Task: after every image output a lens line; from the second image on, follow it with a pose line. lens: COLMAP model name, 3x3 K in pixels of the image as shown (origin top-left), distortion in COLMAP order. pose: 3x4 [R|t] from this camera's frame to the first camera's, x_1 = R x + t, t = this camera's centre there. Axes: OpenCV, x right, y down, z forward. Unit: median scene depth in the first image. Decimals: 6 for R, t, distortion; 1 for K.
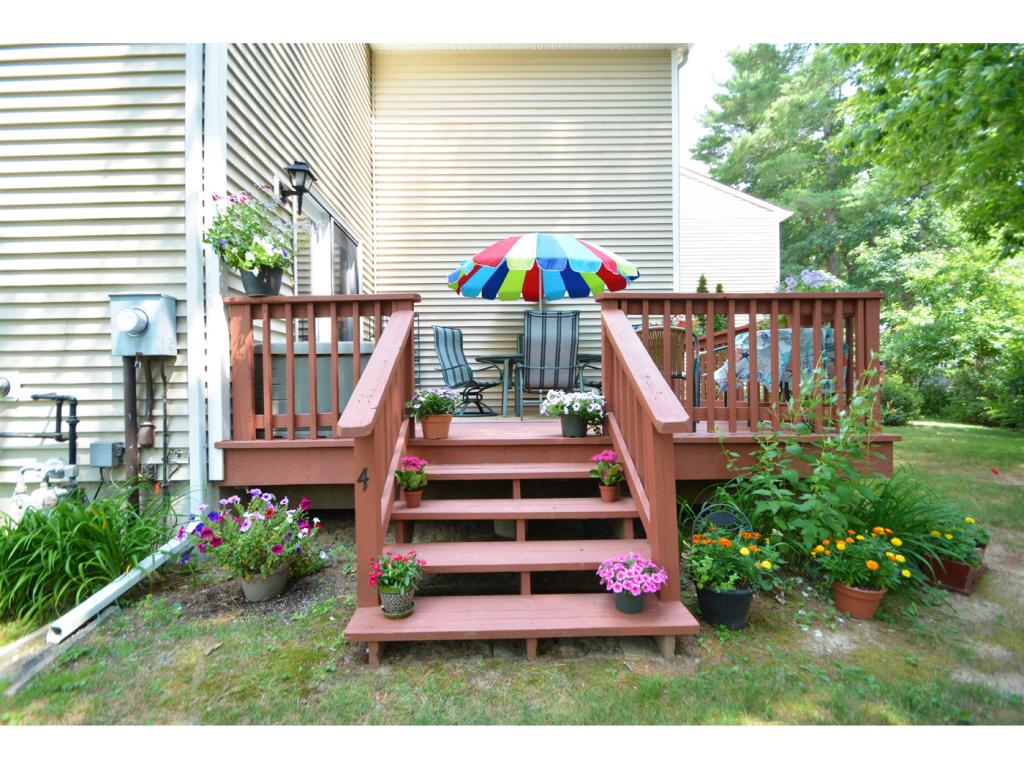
lens RADIAL K [[450.2, 0, 506.9], [0, 450.2, 389.3], [0, 0, 1]] dist [0.032519, -0.028241]
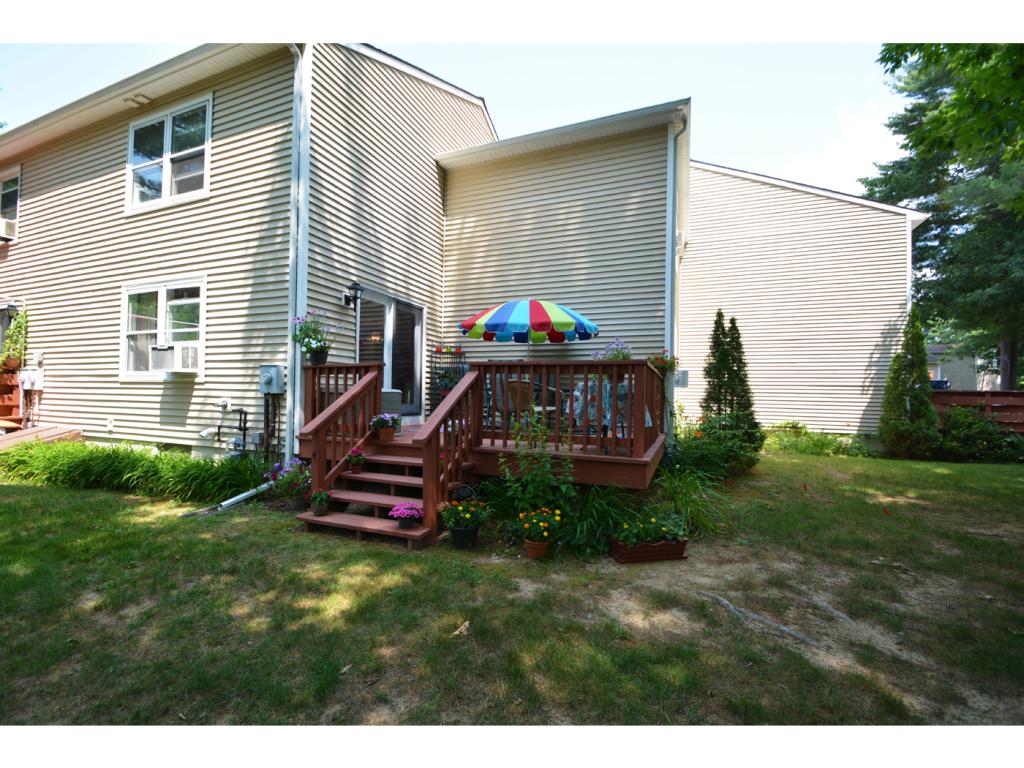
lens RADIAL K [[447.0, 0, 511.2], [0, 447.0, 408.7], [0, 0, 1]] dist [0.054849, 0.000097]
pose [[0.918053, 0.042667, -0.394155, 1.064547], [-0.034684, 0.999024, 0.027359, -0.095971], [0.394938, -0.011446, 0.918637, -0.505887]]
